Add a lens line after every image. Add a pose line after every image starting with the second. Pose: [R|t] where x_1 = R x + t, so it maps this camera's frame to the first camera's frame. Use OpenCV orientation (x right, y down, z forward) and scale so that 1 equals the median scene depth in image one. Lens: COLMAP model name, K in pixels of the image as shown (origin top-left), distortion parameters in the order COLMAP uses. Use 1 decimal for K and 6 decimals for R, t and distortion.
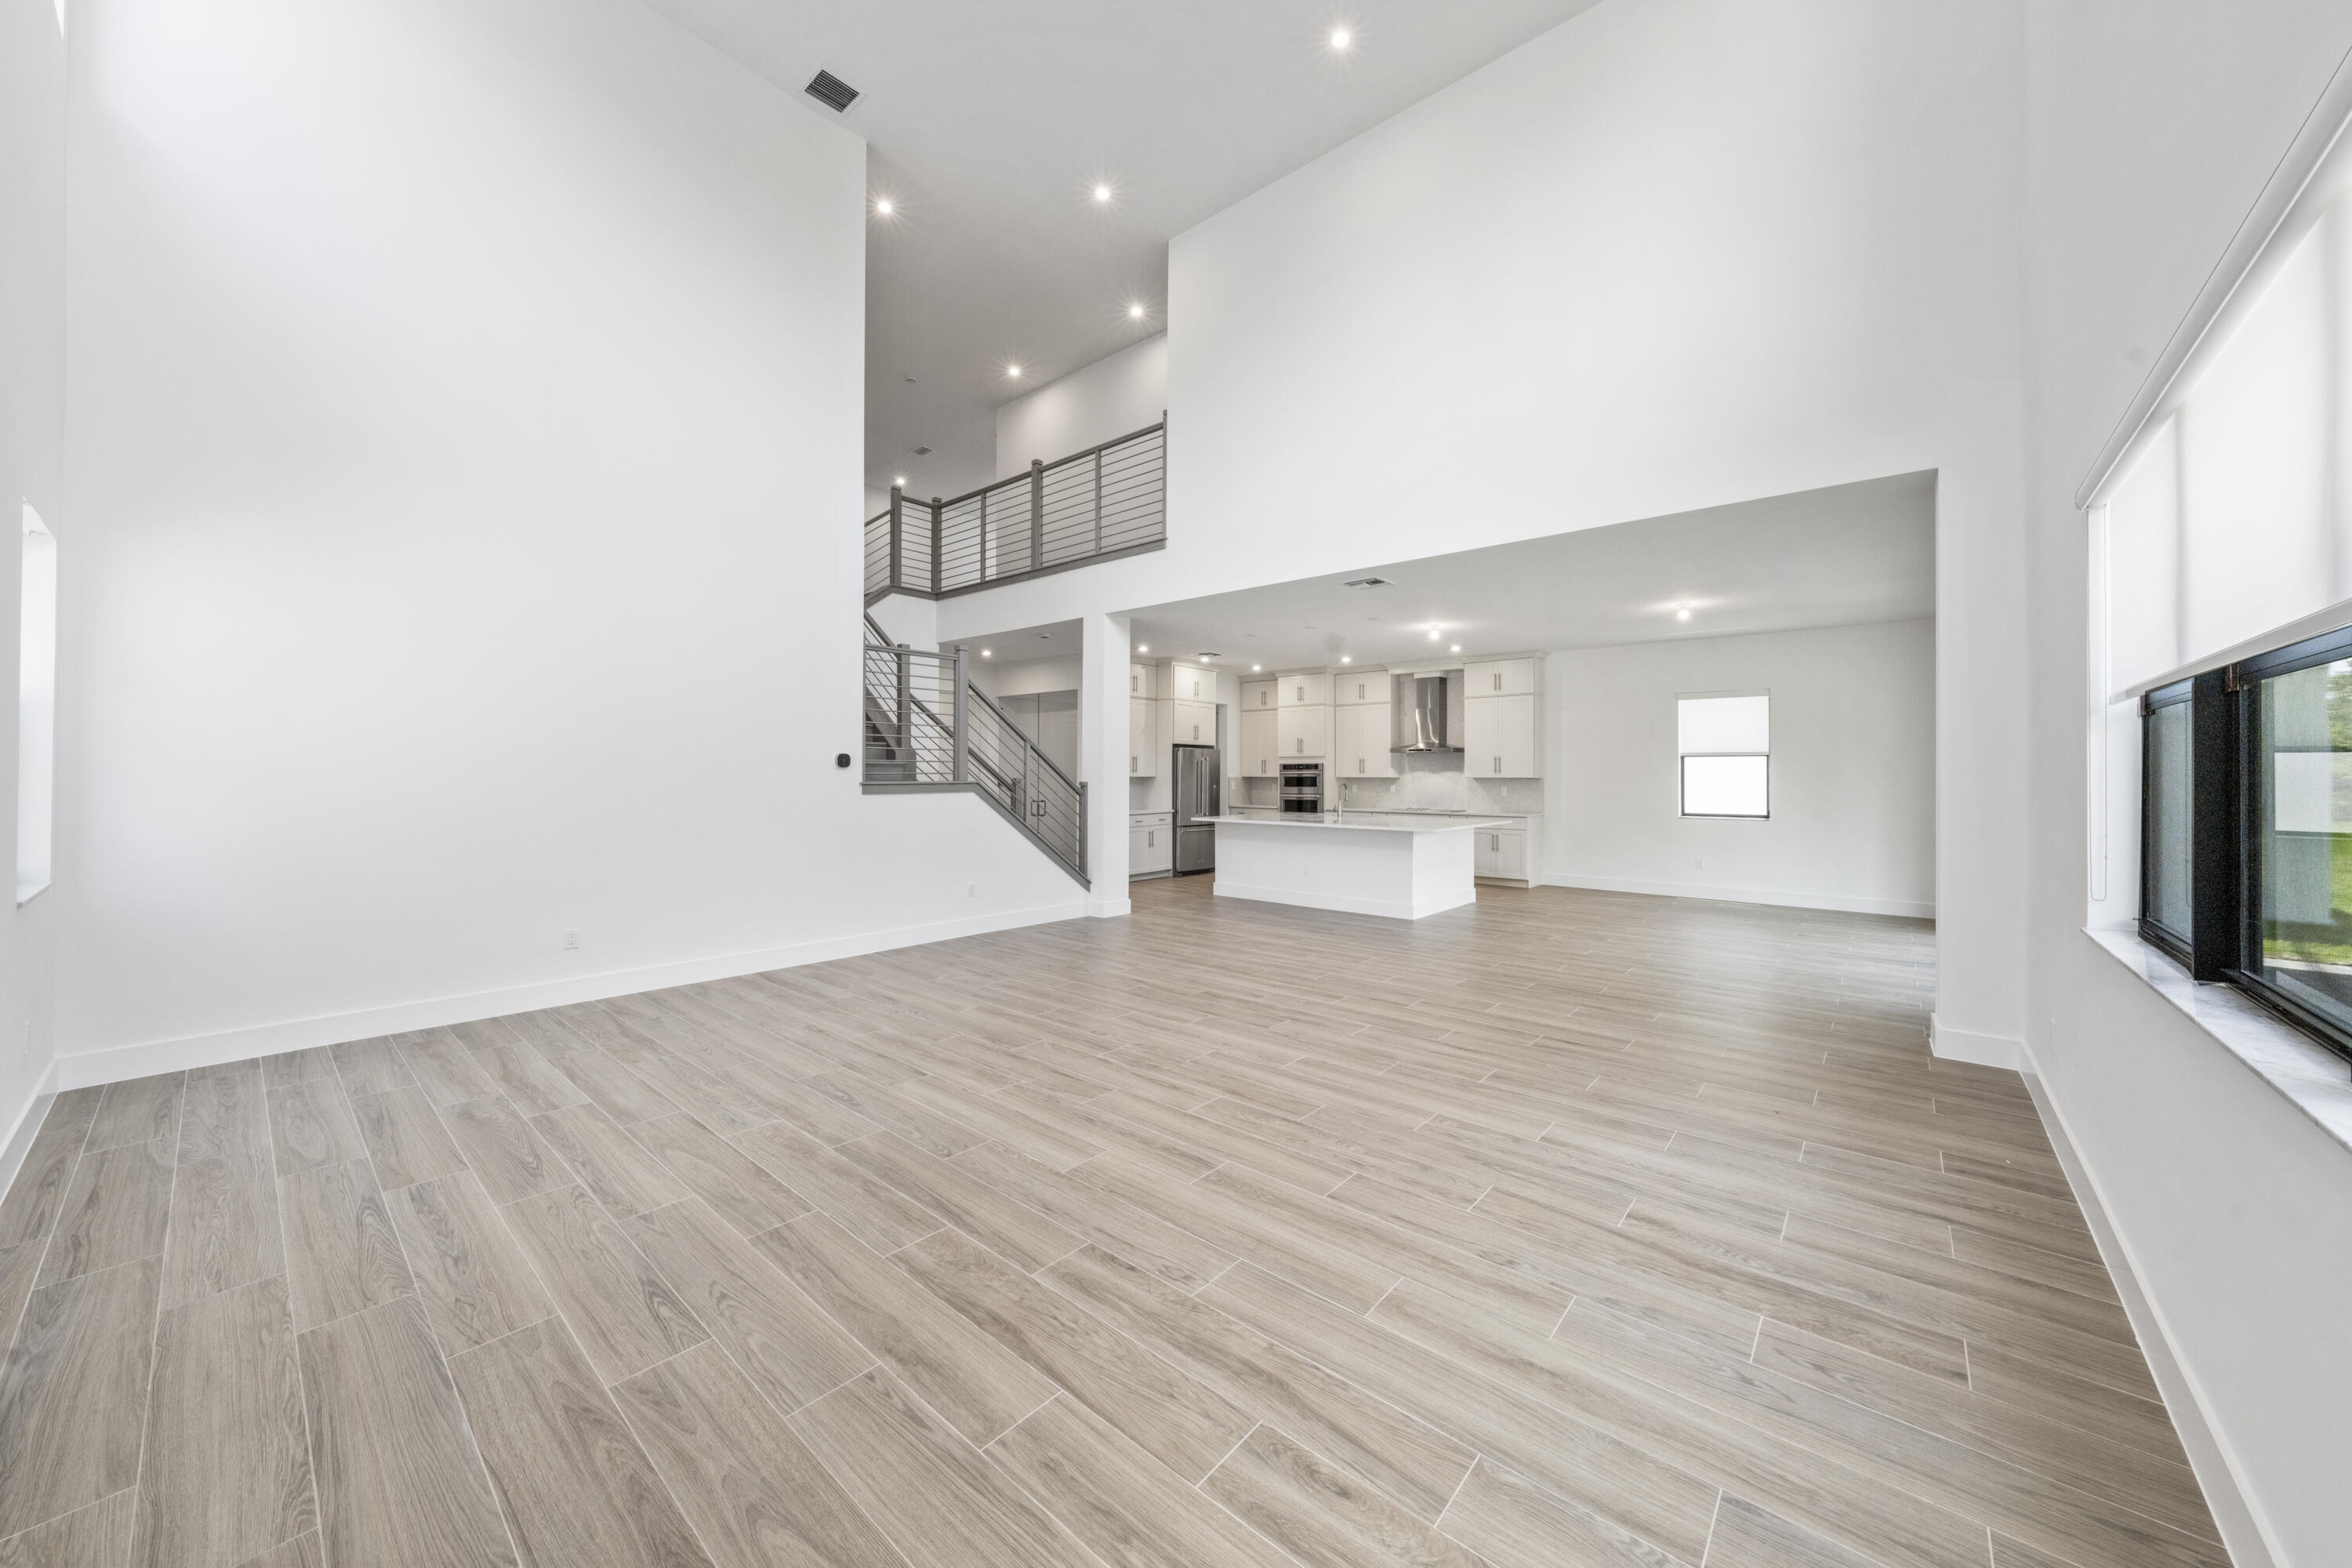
lens RADIAL K [[817.8, 0, 1176.9], [0, 817.8, 772.6], [0, 0, 1]] dist [0.002963, -0.000025]
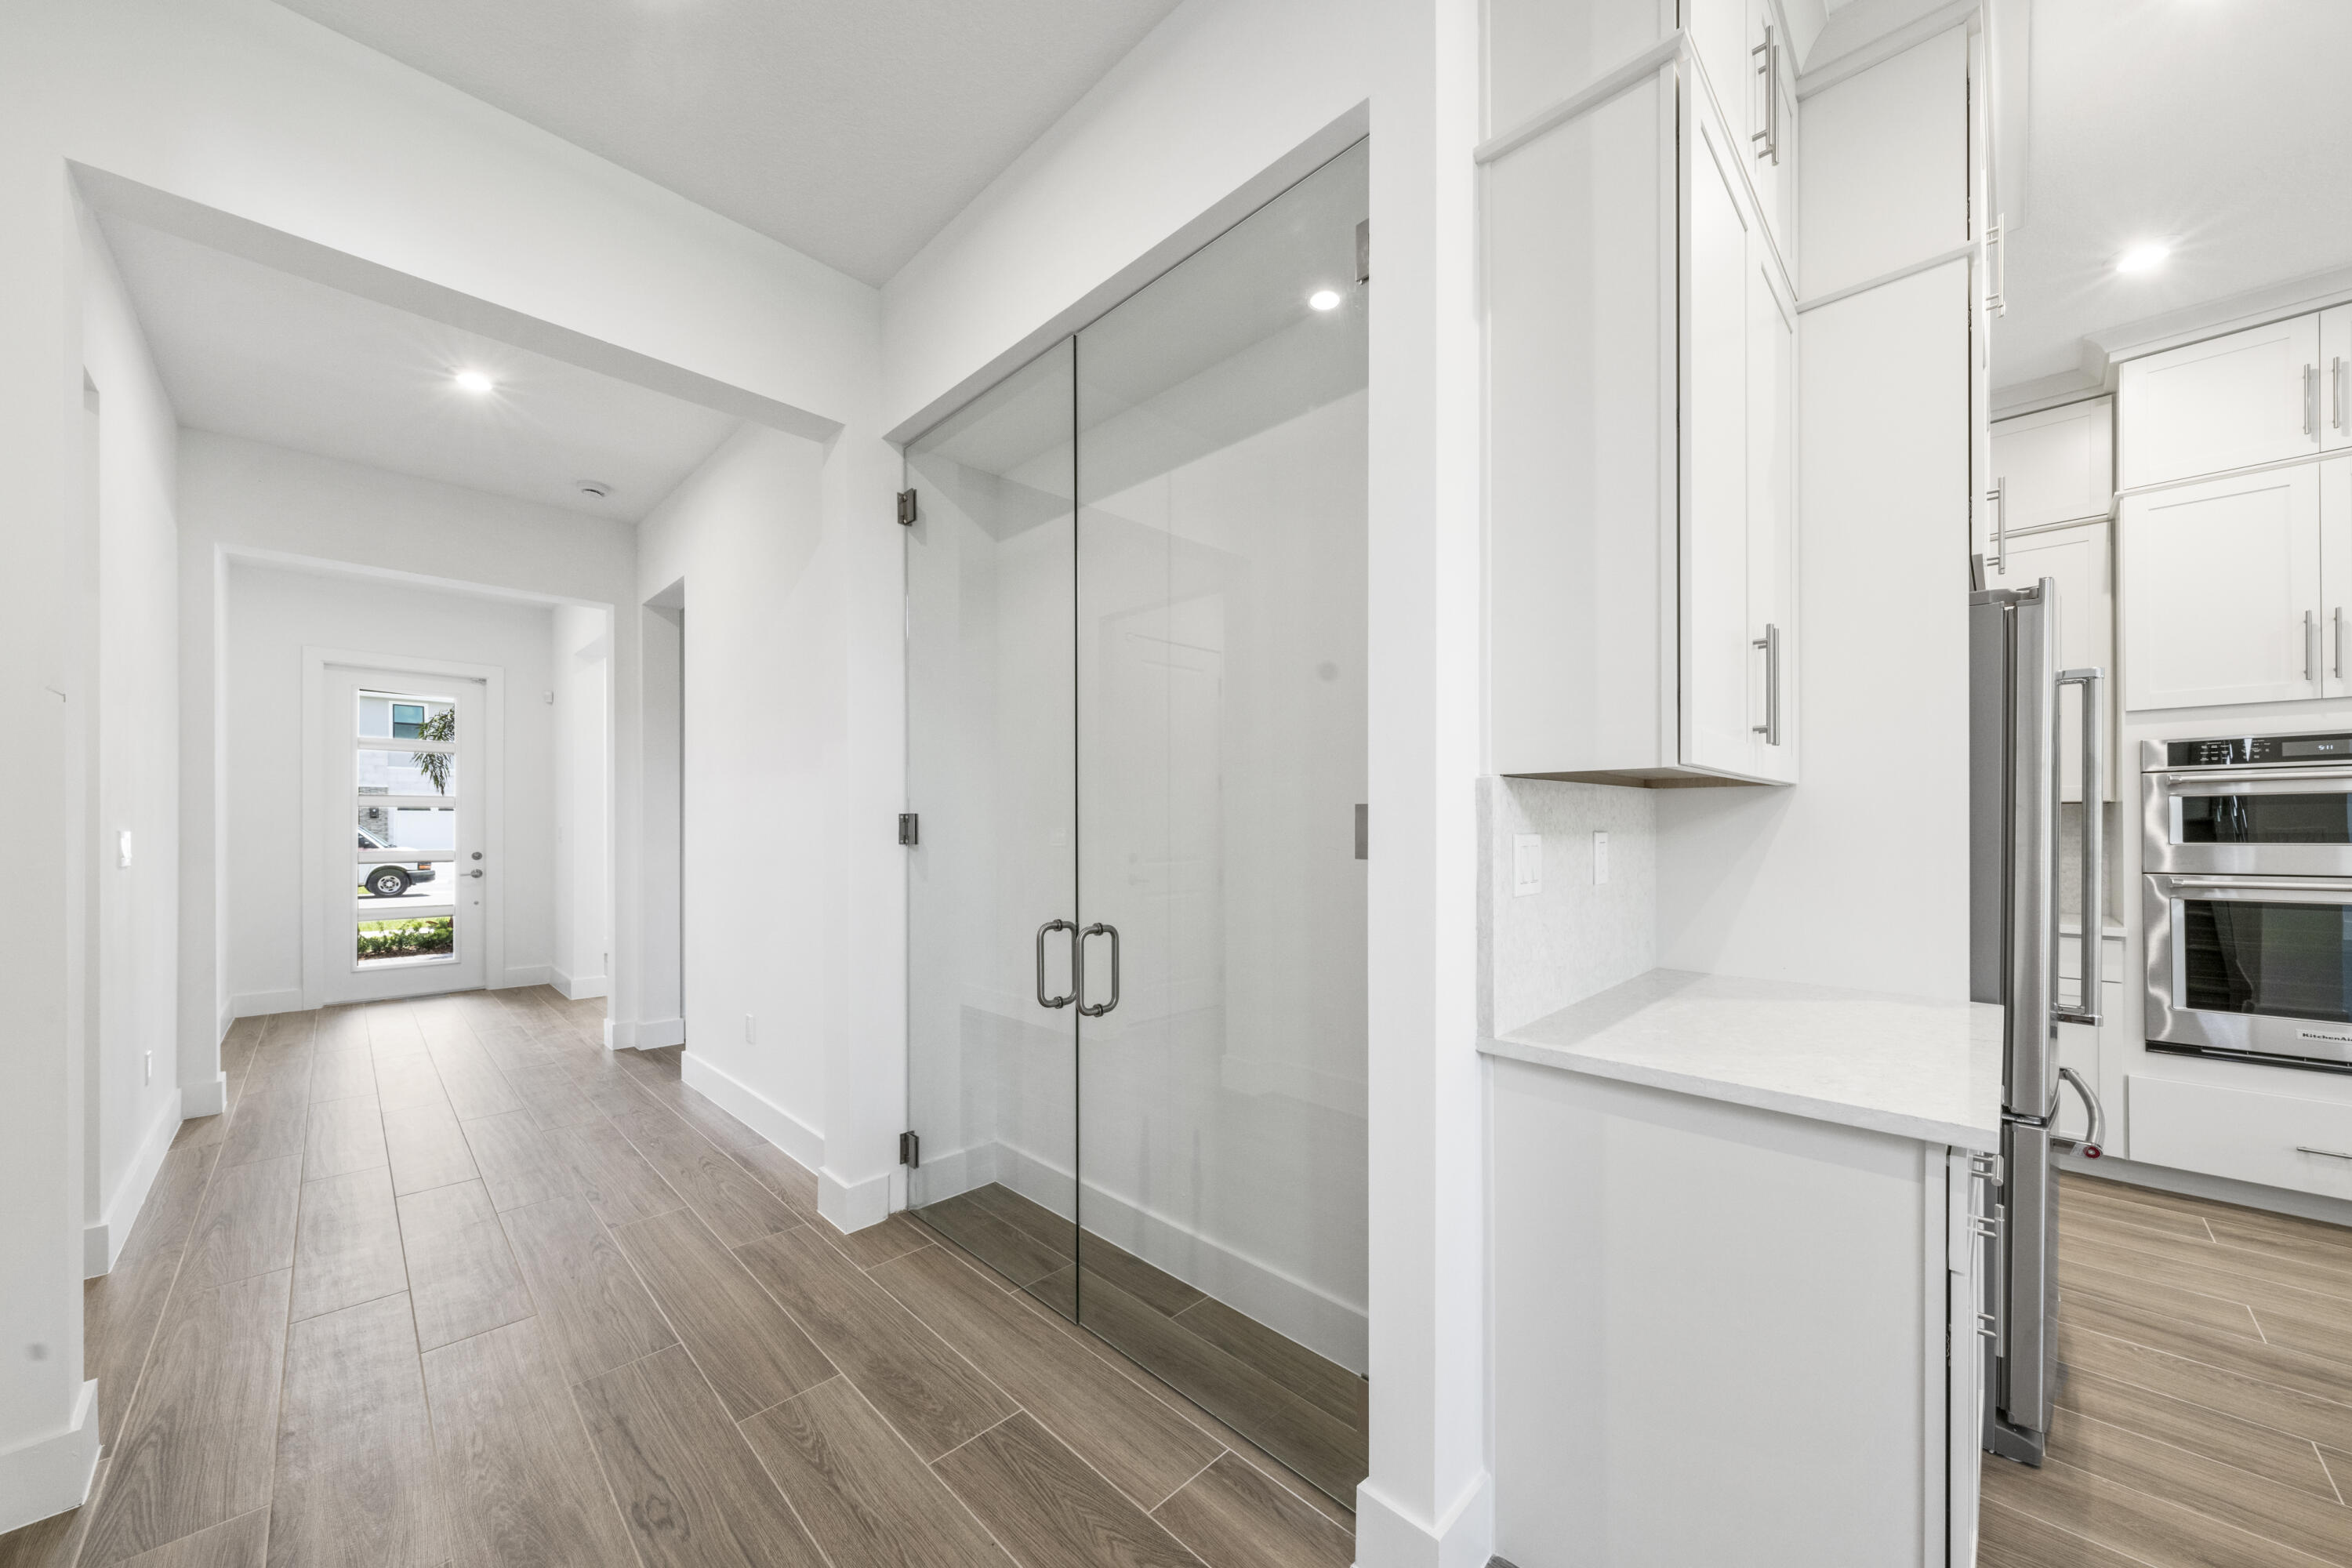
lens RADIAL K [[852.2, 0, 1195.1], [0, 852.2, 827.4], [0, 0, 1]] dist [0.001397, 0.000046]
pose [[0.998668, -0.001953, -0.051568, -0.435881], [0.002129, 0.999992, 0.003356, 0.042063], [0.051561, -0.003461, 0.998664, 2.648995]]
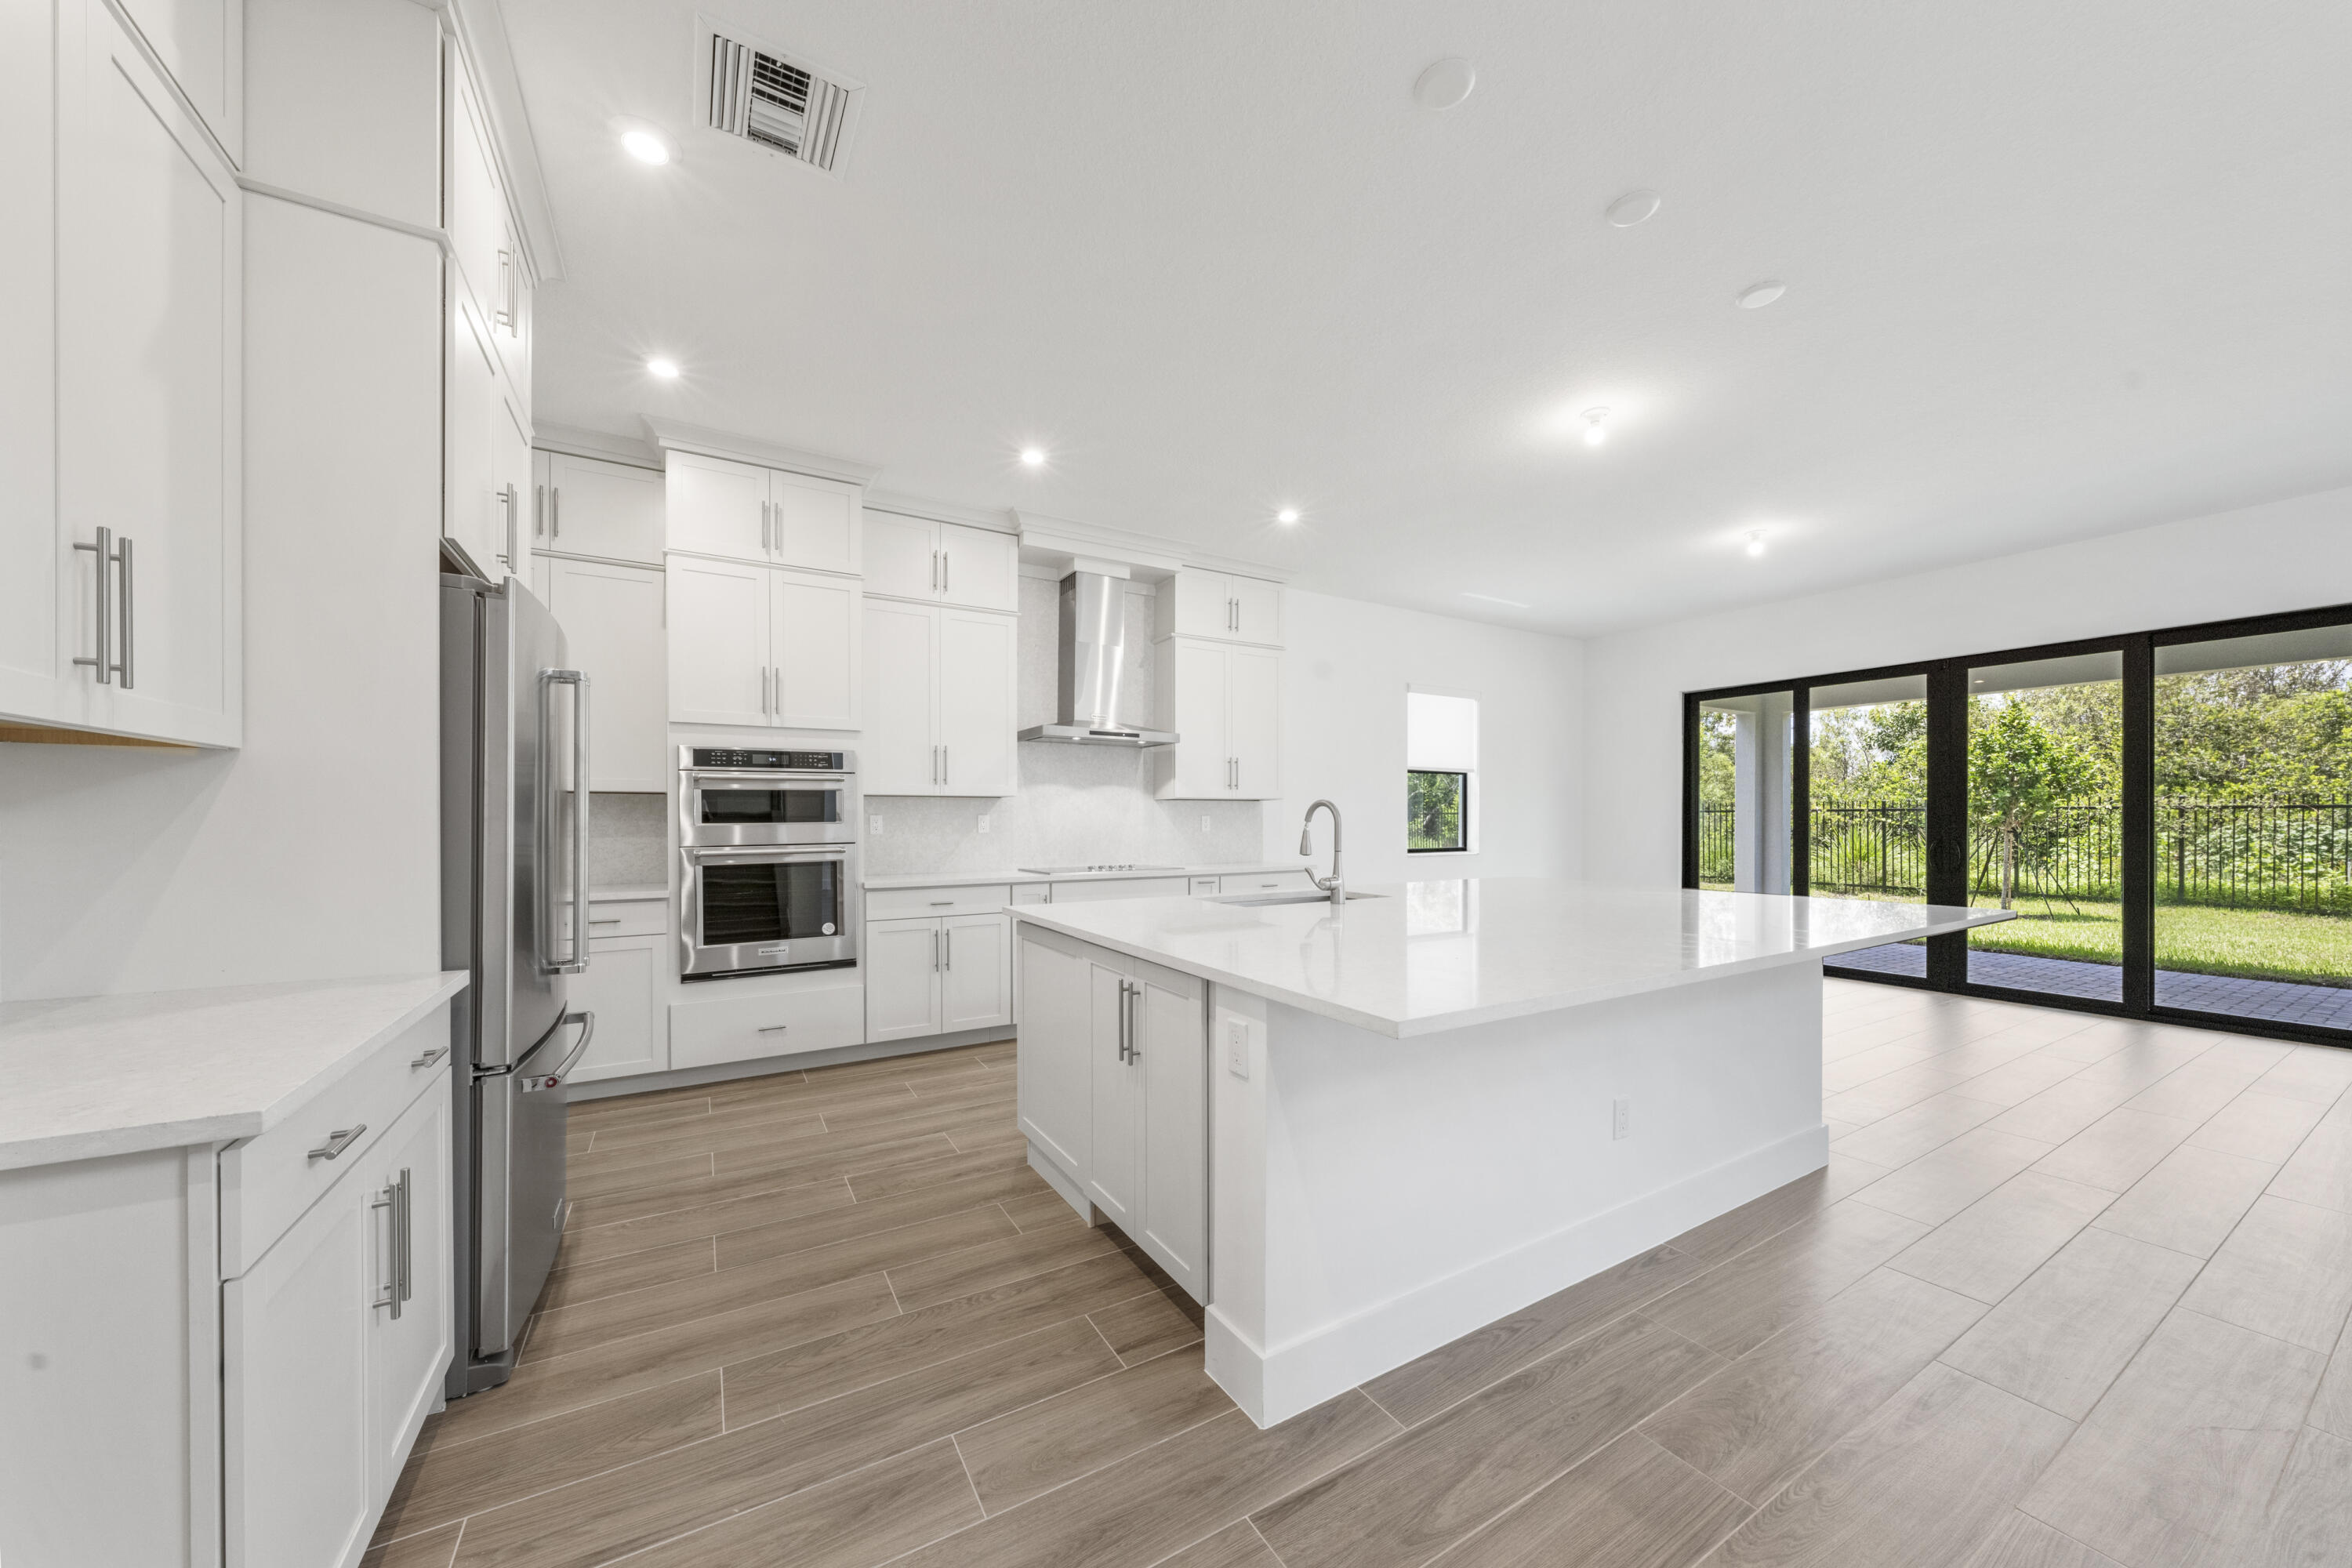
lens RADIAL K [[817.8, 0, 1173.6], [0, 817.8, 826.7], [0, 0, 1]] dist [0.002963, -0.000025]
pose [[0.318391, -0.010680, 0.947899, -0.341423], [0.000640, 0.999939, 0.011051, 0.053730], [-0.947959, -0.002912, 0.318378, 2.601582]]
